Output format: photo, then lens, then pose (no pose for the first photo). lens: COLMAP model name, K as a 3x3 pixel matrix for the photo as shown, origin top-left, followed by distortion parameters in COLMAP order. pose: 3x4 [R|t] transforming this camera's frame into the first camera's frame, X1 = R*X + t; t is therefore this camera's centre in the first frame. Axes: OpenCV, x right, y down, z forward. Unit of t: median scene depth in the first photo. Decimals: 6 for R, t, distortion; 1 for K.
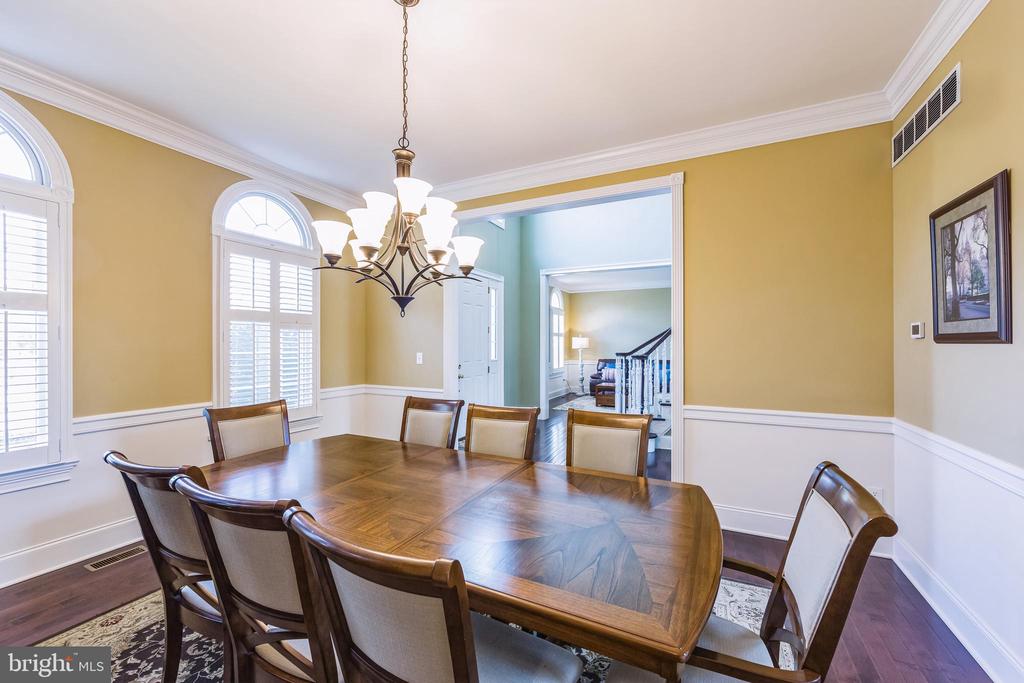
lens RADIAL K [[402.3, 0, 512.0], [0, 402.3, 340.5], [0, 0, 1]] dist [0.000772, -0.000250]
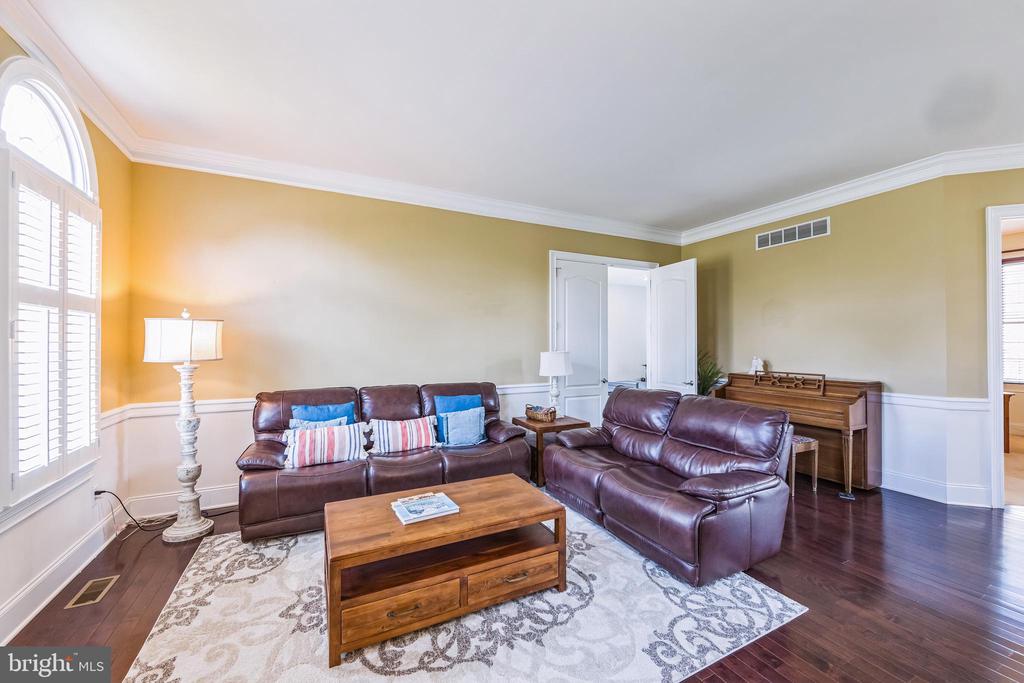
lens RADIAL K [[402.3, 0, 514.6], [0, 402.3, 341.5], [0, 0, 1]] dist [0.000772, -0.000250]
pose [[0.604925, 0.000220, 0.796282, 0.088983], [-0.004044, 0.999988, 0.002796, 0.004836], [-0.796272, -0.004911, 0.604919, 0.658808]]
